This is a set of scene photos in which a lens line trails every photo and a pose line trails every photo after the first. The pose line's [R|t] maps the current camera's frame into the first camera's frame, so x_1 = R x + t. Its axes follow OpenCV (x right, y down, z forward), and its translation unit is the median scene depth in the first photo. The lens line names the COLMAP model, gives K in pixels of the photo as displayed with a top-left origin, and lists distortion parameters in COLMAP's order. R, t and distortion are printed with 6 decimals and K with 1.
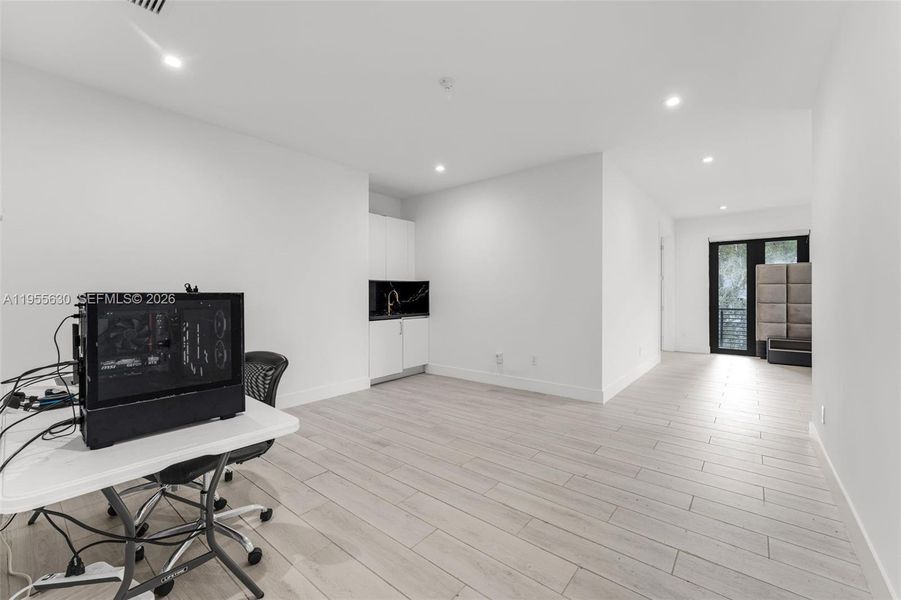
lens RADIAL K [[367.0, 0, 450.8], [0, 367.0, 295.3], [0, 0, 1]] dist [0.002137, -0.000057]
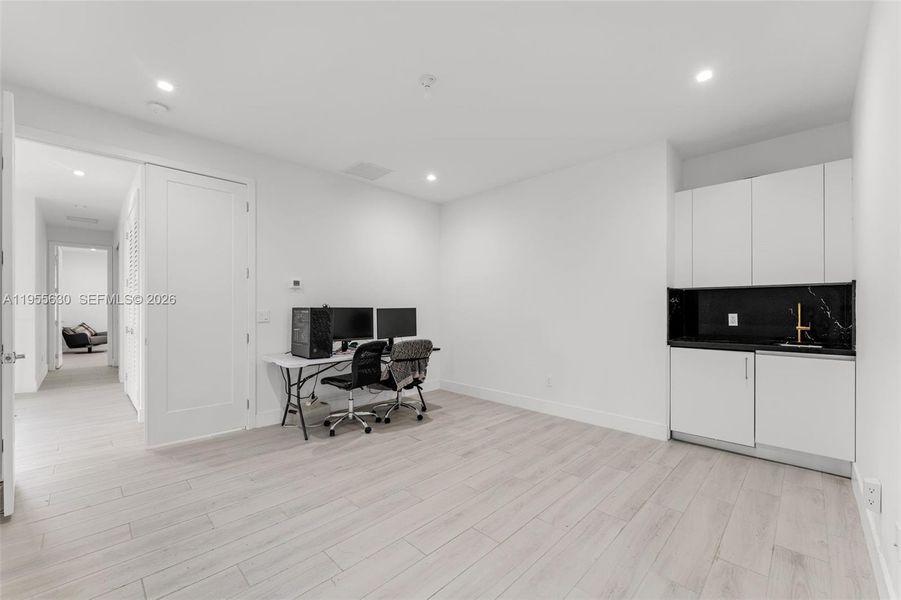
lens RADIAL K [[367.0, 0, 456.4], [0, 367.0, 305.5], [0, 0, 1]] dist [0.002137, -0.000057]
pose [[-0.083654, -0.009169, -0.996453, 0.701025], [-0.005105, 0.999948, -0.008773, -0.000356], [0.996482, 0.004353, -0.083696, 0.882755]]
